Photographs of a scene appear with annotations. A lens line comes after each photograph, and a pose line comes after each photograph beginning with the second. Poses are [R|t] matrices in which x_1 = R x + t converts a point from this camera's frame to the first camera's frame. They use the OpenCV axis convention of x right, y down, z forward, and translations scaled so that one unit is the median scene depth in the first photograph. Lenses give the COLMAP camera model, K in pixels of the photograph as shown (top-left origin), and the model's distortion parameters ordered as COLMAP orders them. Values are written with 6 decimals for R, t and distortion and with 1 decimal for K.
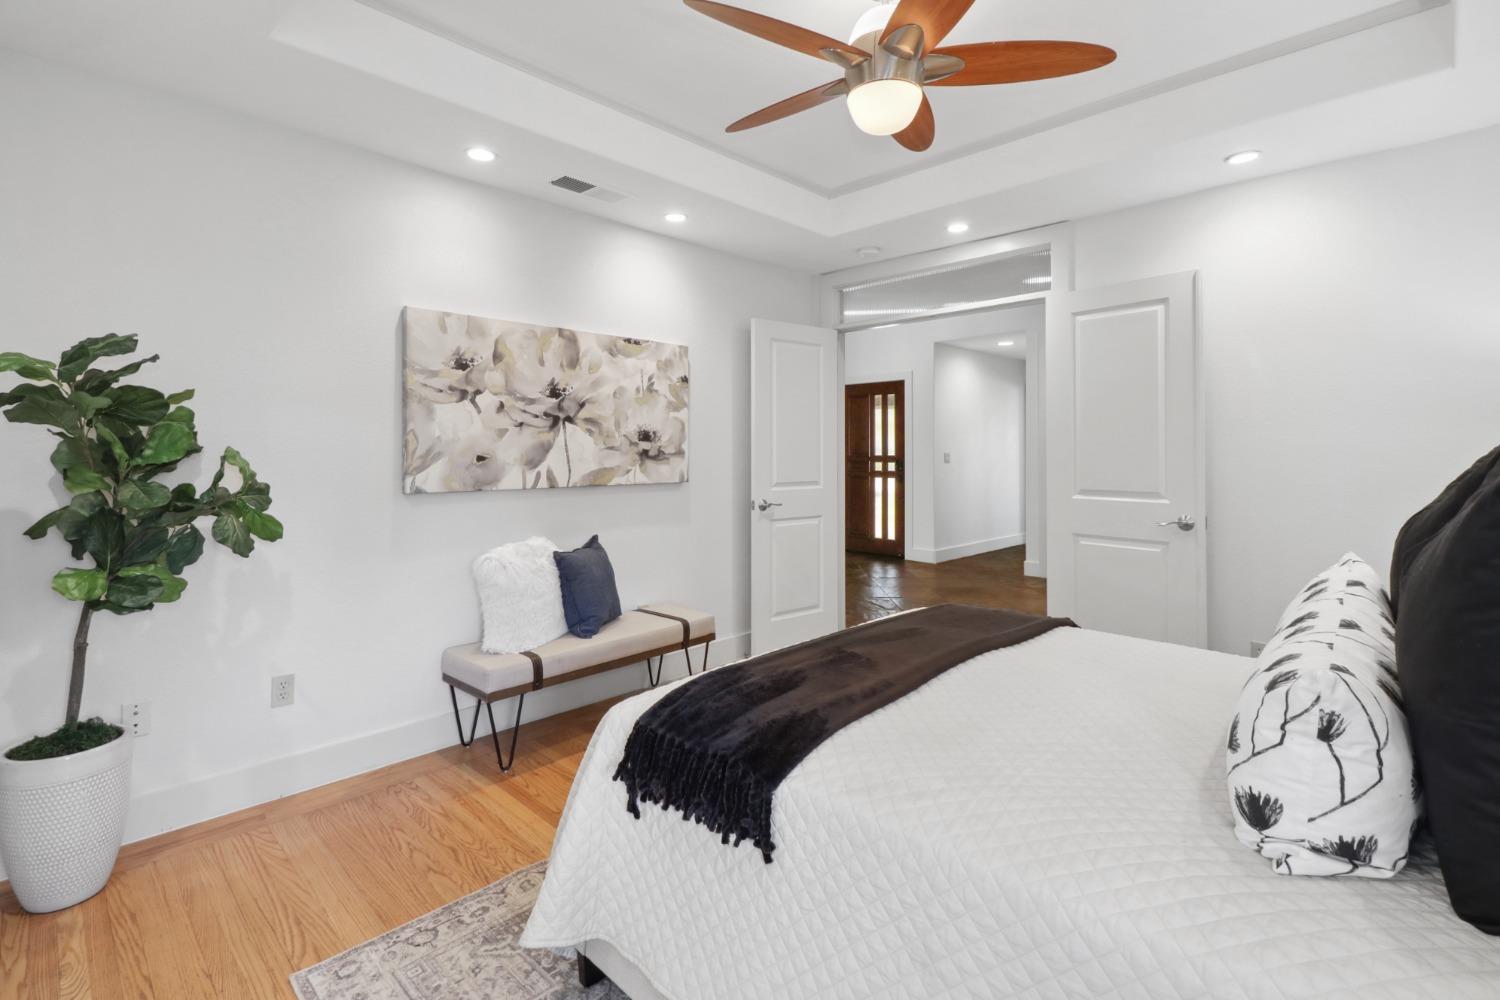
lens RADIAL K [[699.2, 0, 743.7], [0, 699.2, 455.4], [0, 0, 1]] dist [0.027797, -0.016684]
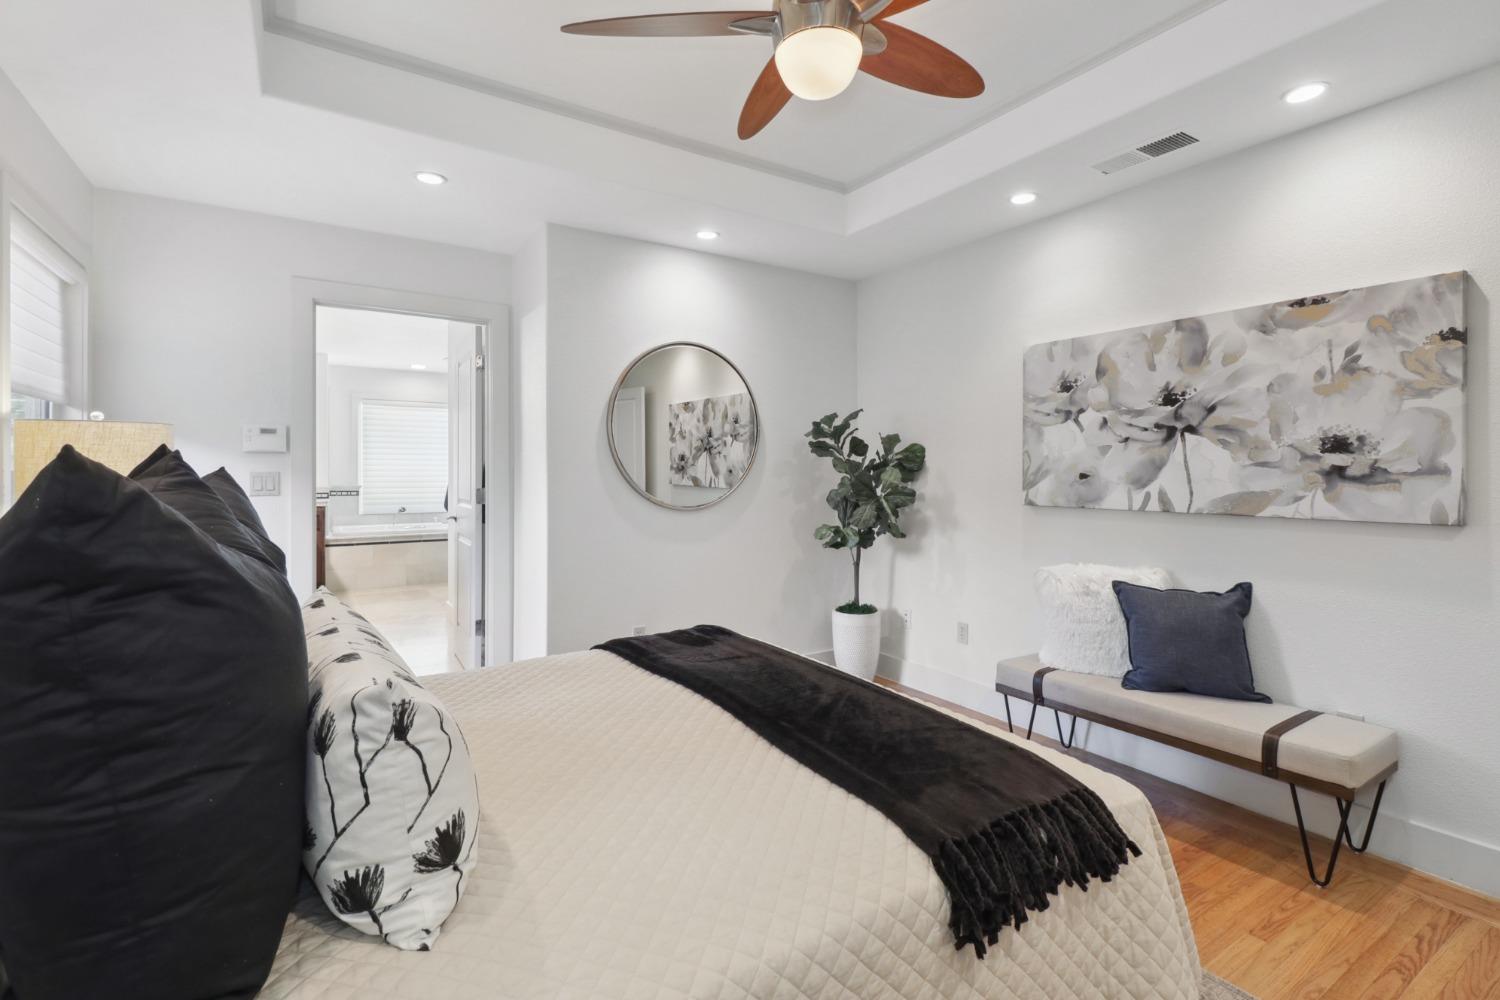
lens RADIAL K [[686.7, 0, 745.6], [0, 686.7, 465.2], [0, 0, 1]] dist [0.000217, -0.000037]
pose [[-0.221666, -0.000851, -0.975122, 0.641448], [0.001765, 0.999998, -0.001274, -0.009990], [0.975121, -0.002004, -0.221664, 0.681229]]
